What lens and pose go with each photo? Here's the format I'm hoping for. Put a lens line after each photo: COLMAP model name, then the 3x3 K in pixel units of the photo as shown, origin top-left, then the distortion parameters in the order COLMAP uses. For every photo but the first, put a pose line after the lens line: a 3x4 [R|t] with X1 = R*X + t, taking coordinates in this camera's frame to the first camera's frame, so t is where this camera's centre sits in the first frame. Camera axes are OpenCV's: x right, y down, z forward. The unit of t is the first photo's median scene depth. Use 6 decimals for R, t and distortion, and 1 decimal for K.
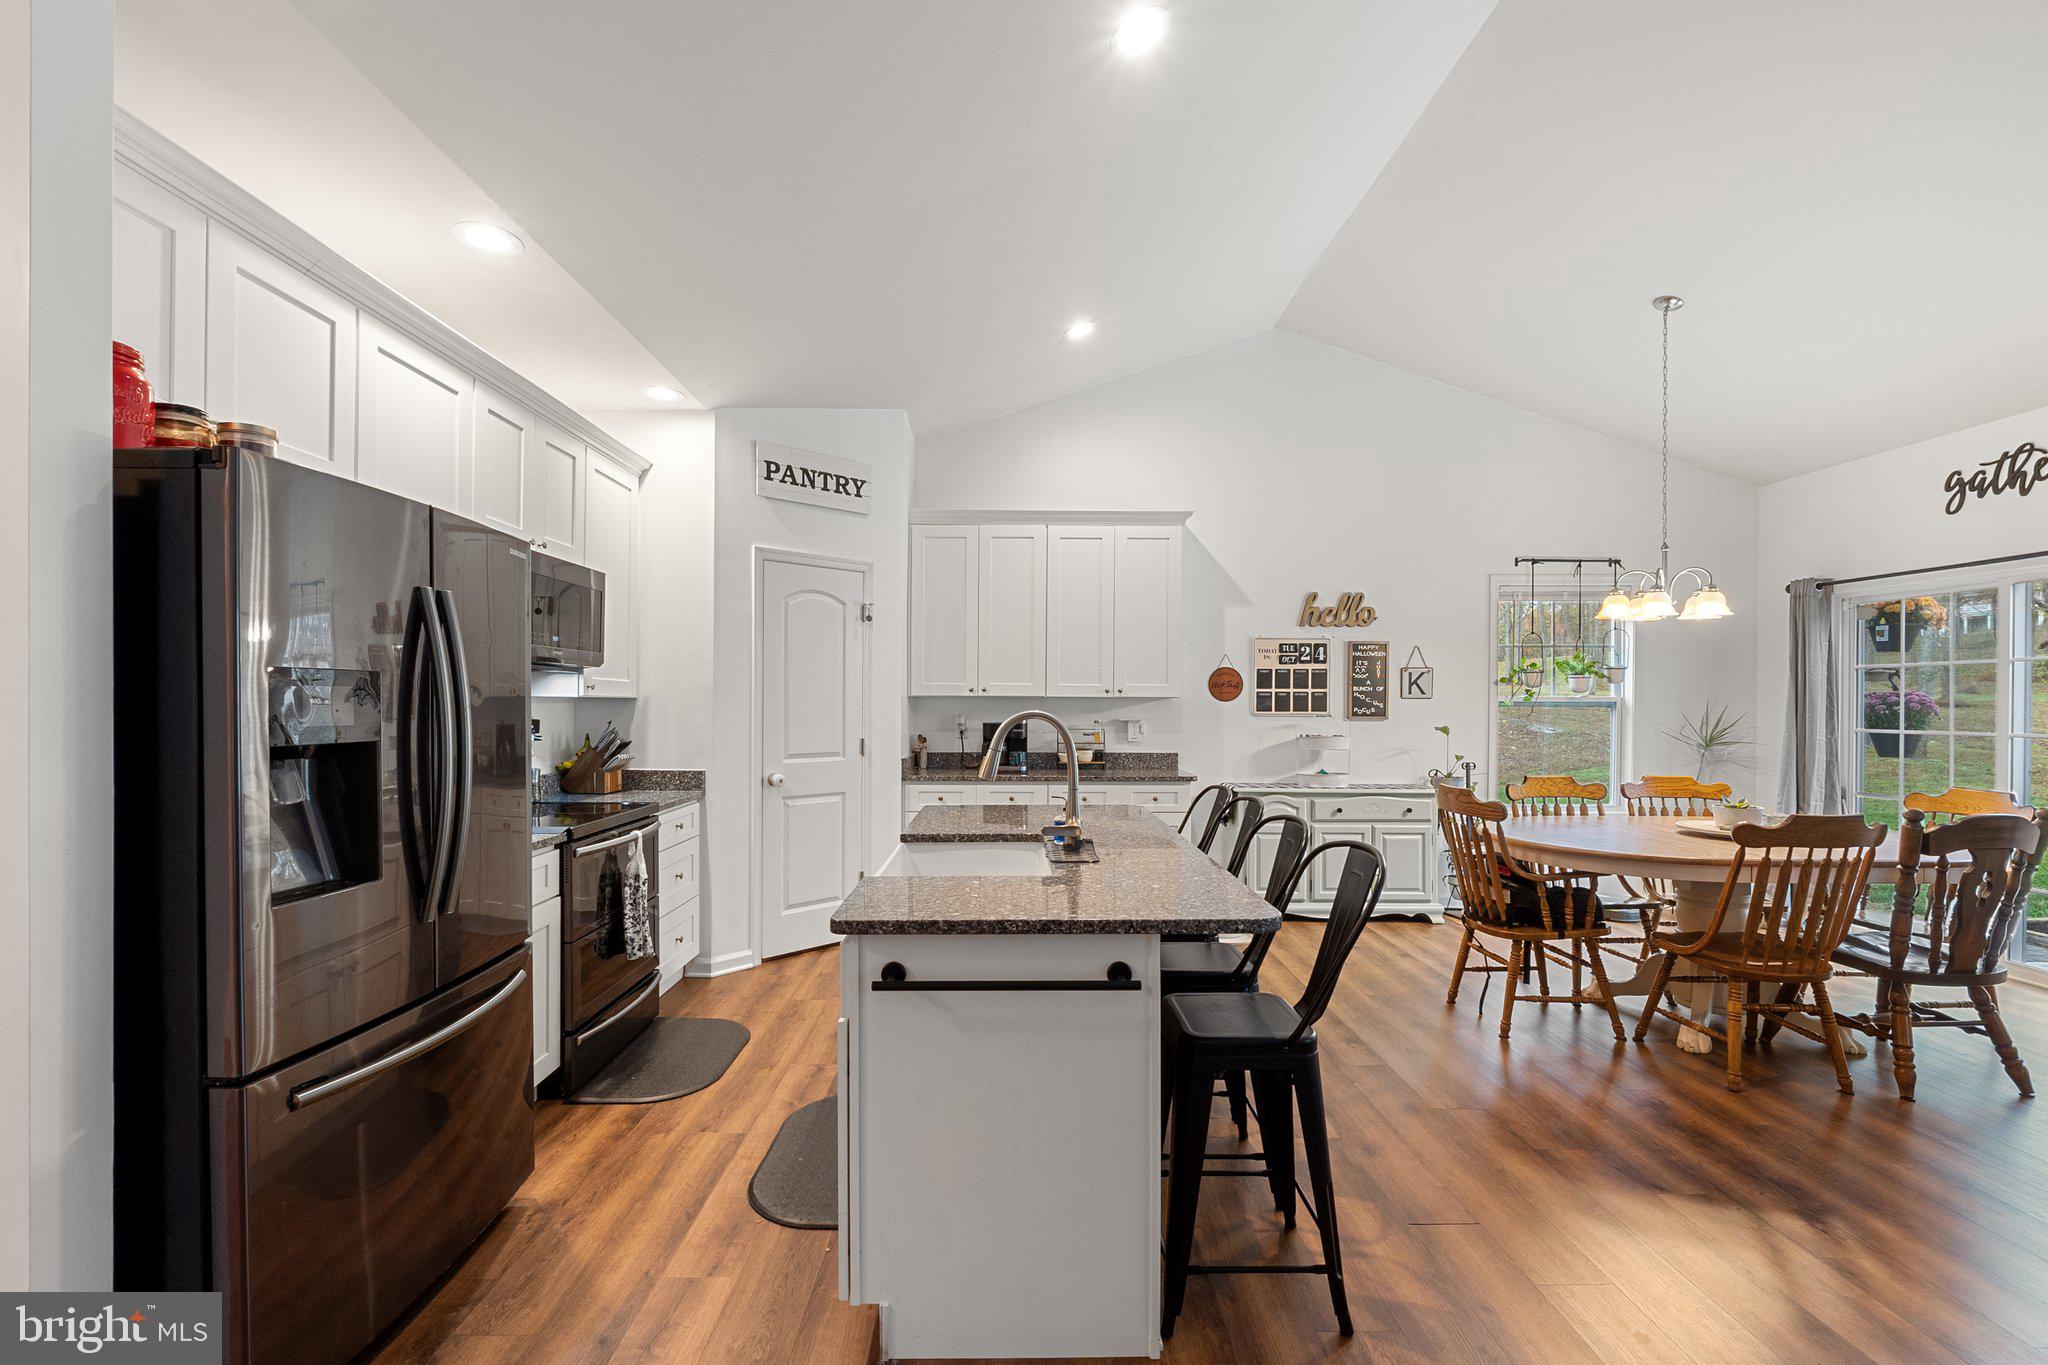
lens RADIAL K [[871.6, 0, 999.7], [0, 871.6, 706.1], [0, 0, 1]] dist [-0.011686, 0.001004]
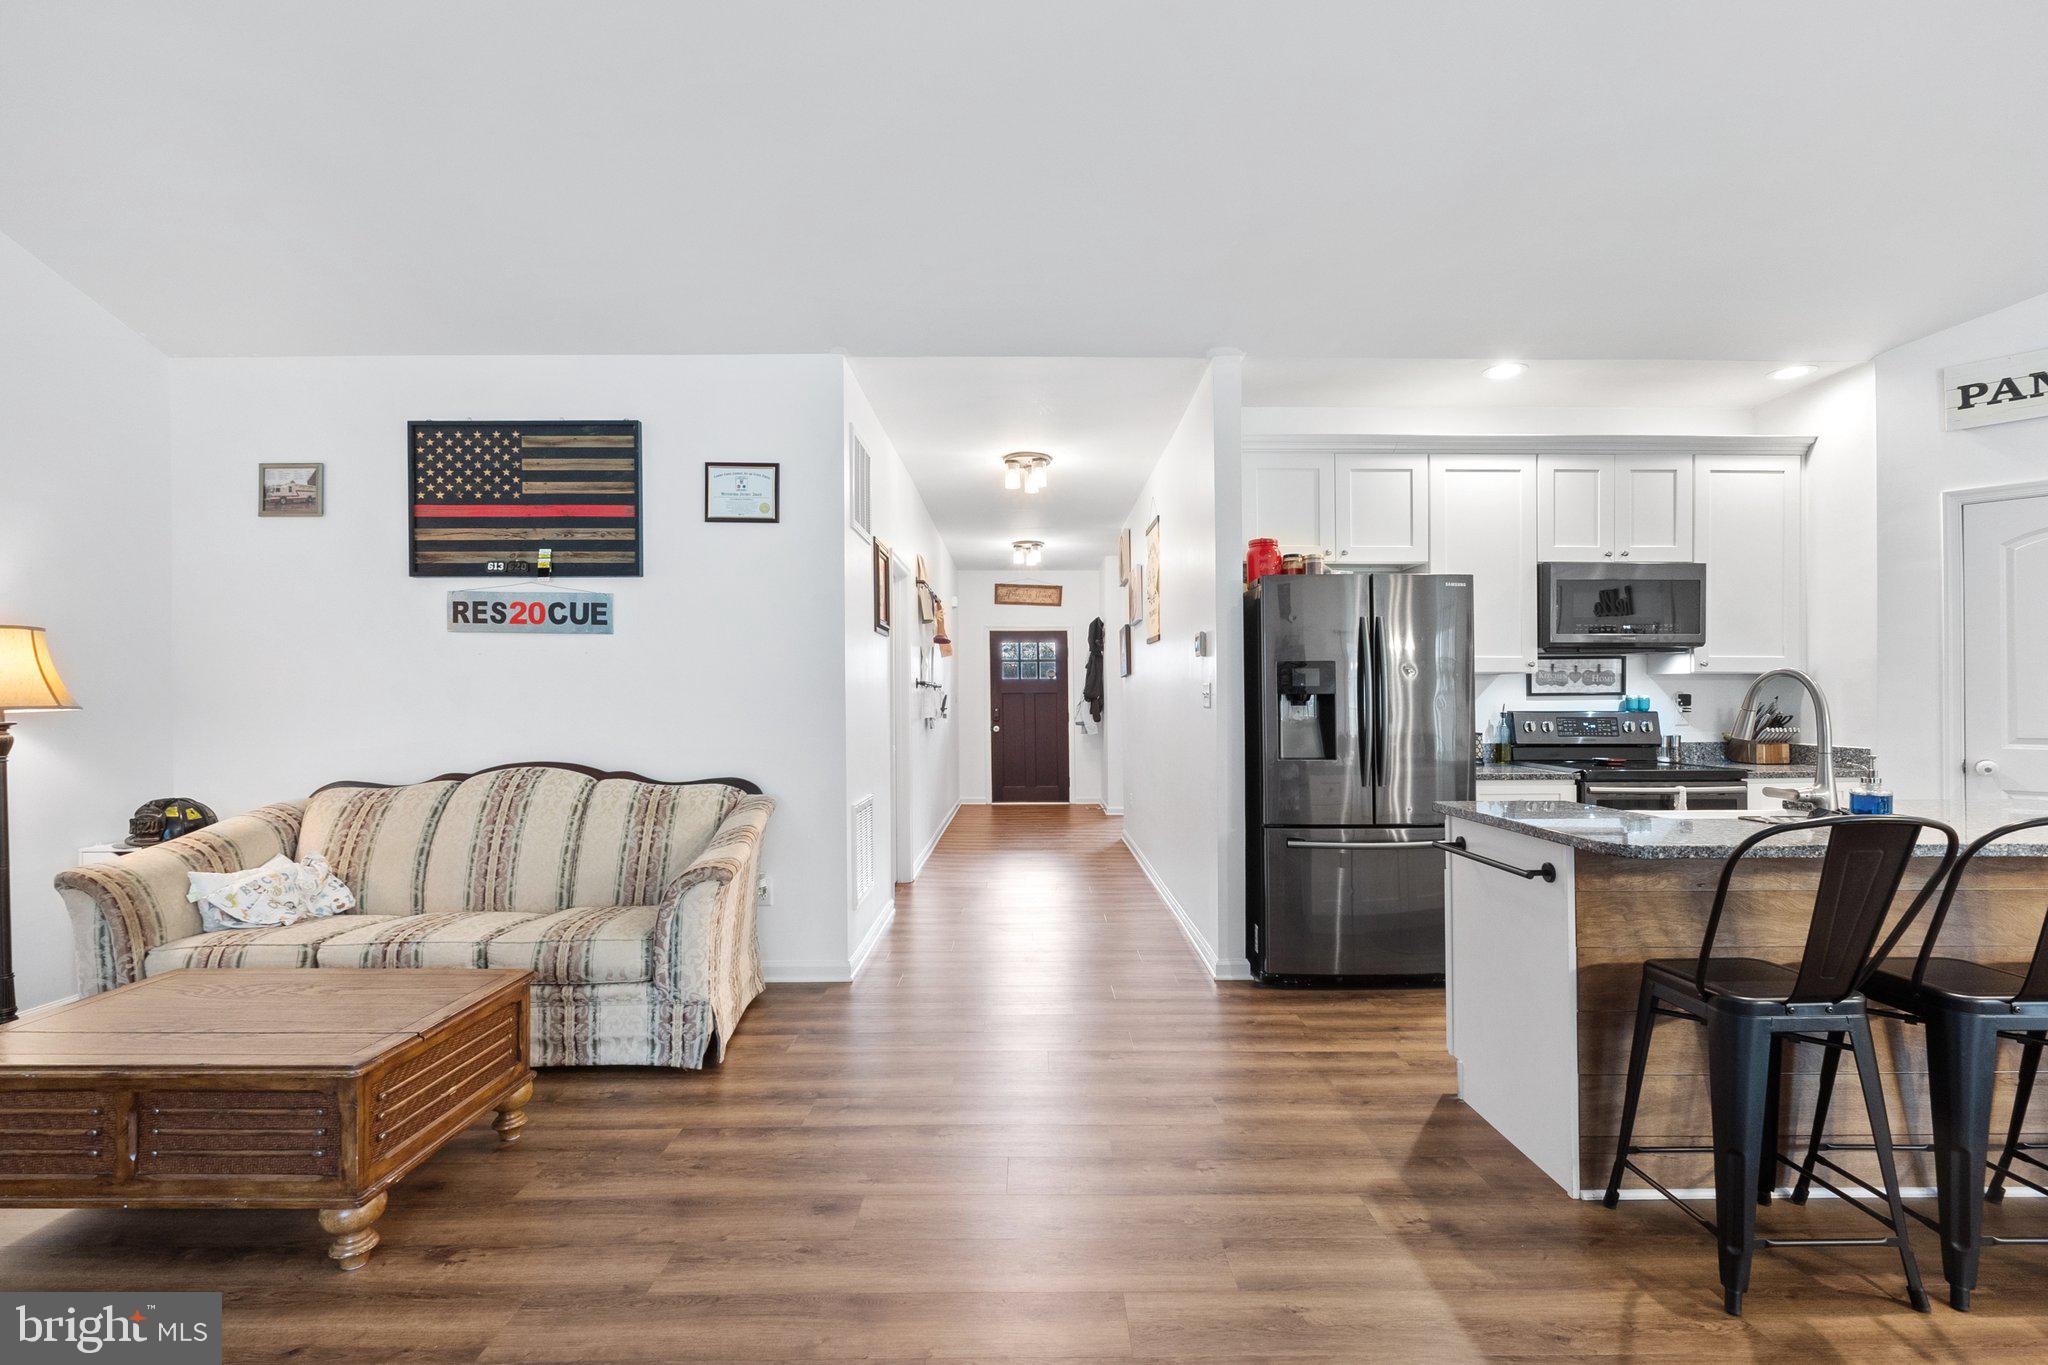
lens RADIAL K [[871.6, 0, 1044.7], [0, 871.6, 699.7], [0, 0, 1]] dist [-0.011686, 0.001004]
pose [[0.016081, -0.004756, -0.999859, 0.497073], [-0.000686, 0.999988, -0.004767, 0.023286], [0.999870, 0.000763, 0.016078, 0.091115]]
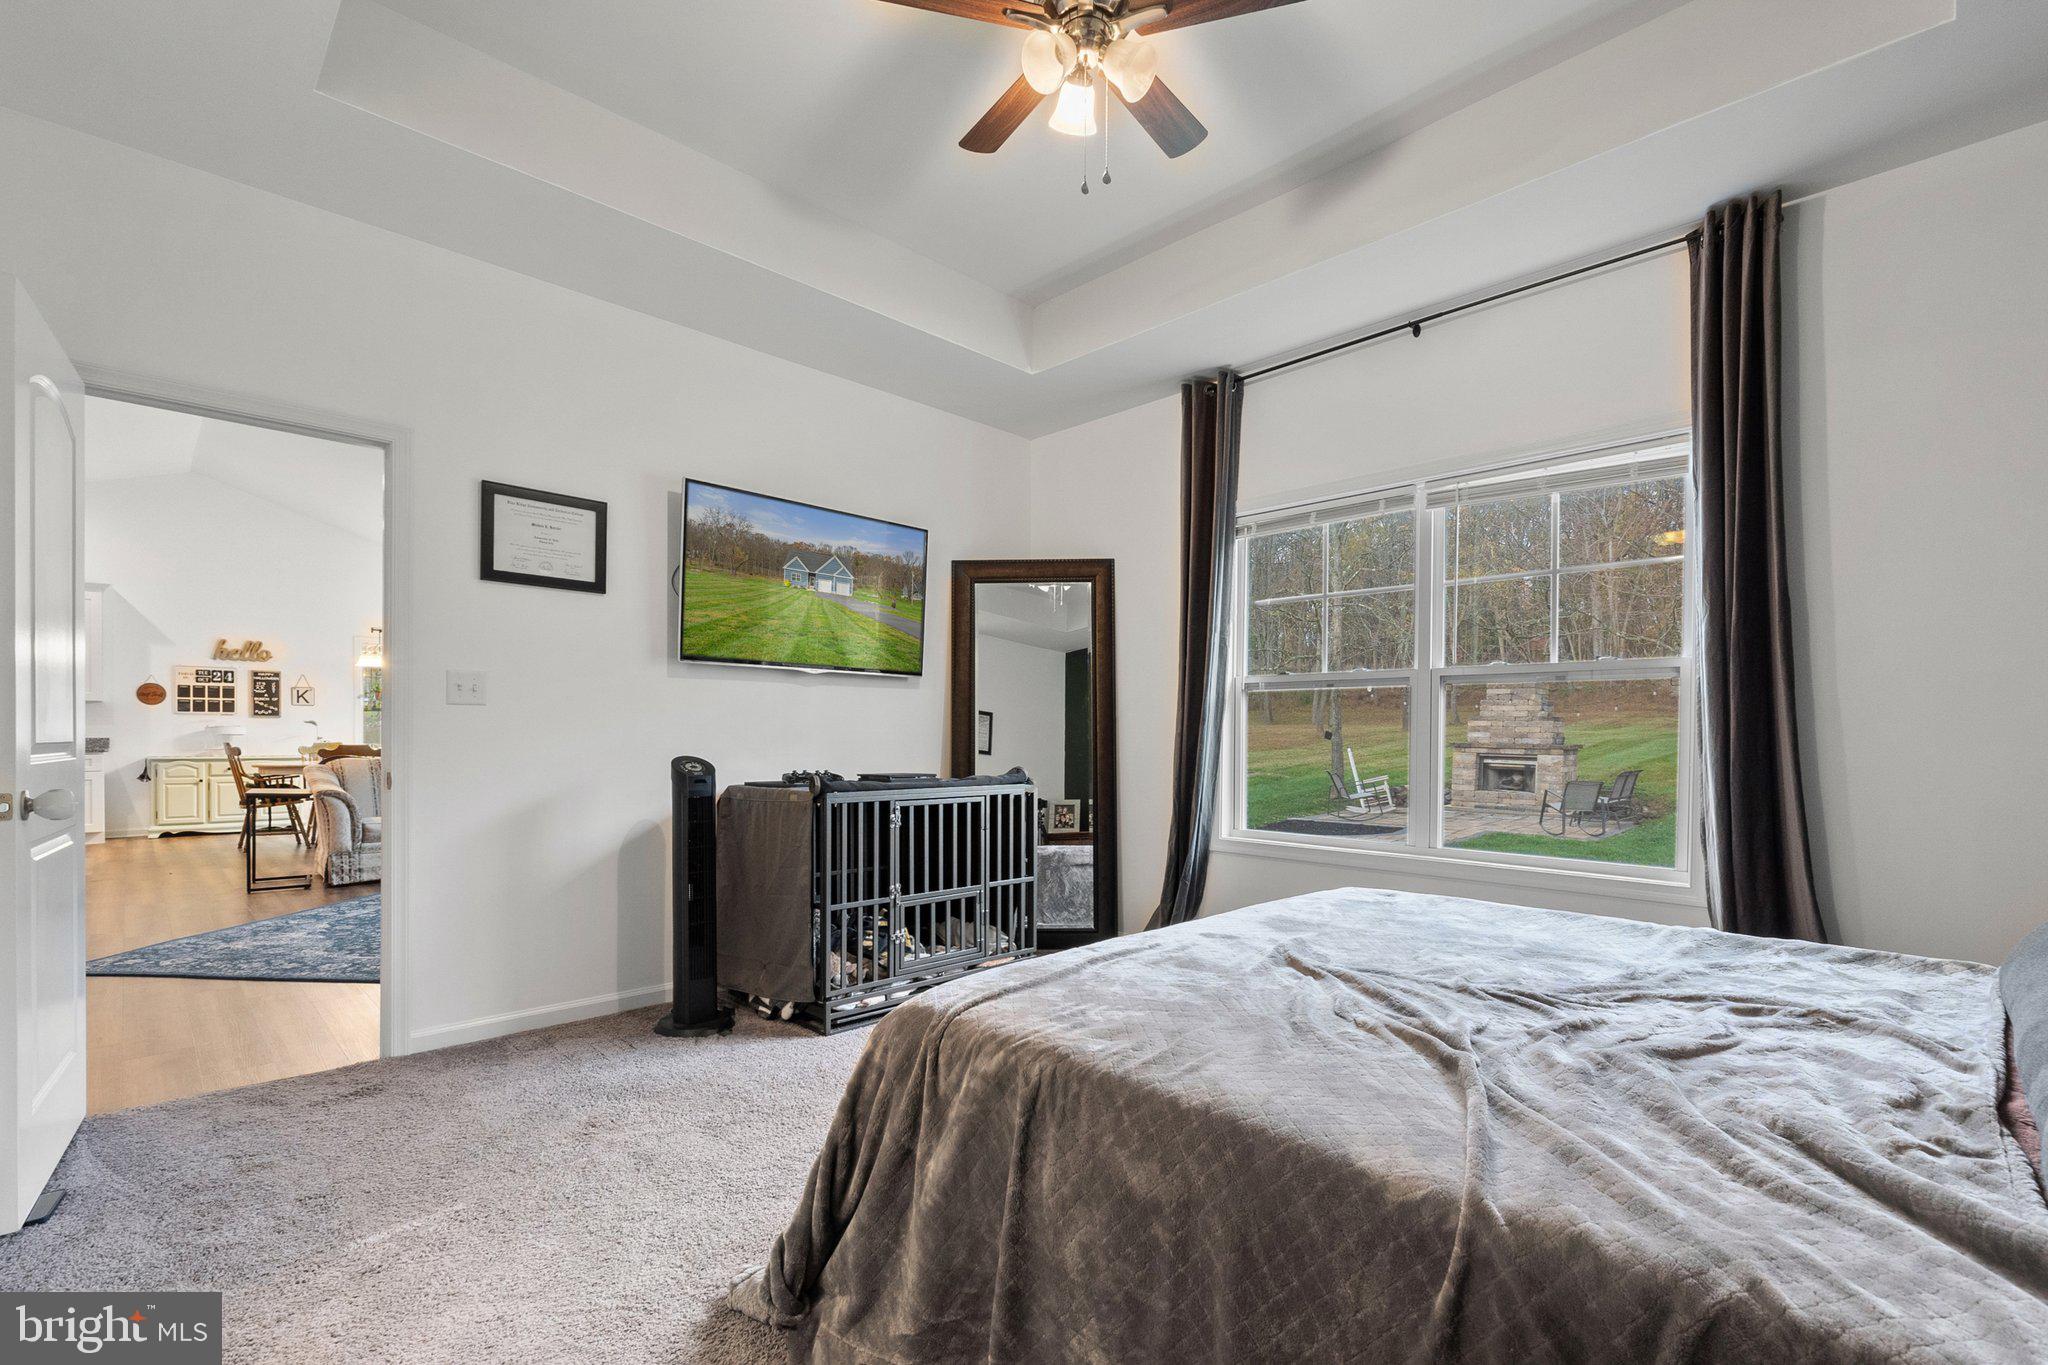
lens RADIAL K [[871.6, 0, 997.1], [0, 871.6, 749.0], [0, 0, 1]] dist [-0.011686, 0.001004]
pose [[0.698648, -0.012946, 0.715349, 0.247610], [-0.002587, 0.999784, 0.020620, 0.045639], [-0.715461, -0.016256, 0.698463, -1.401373]]
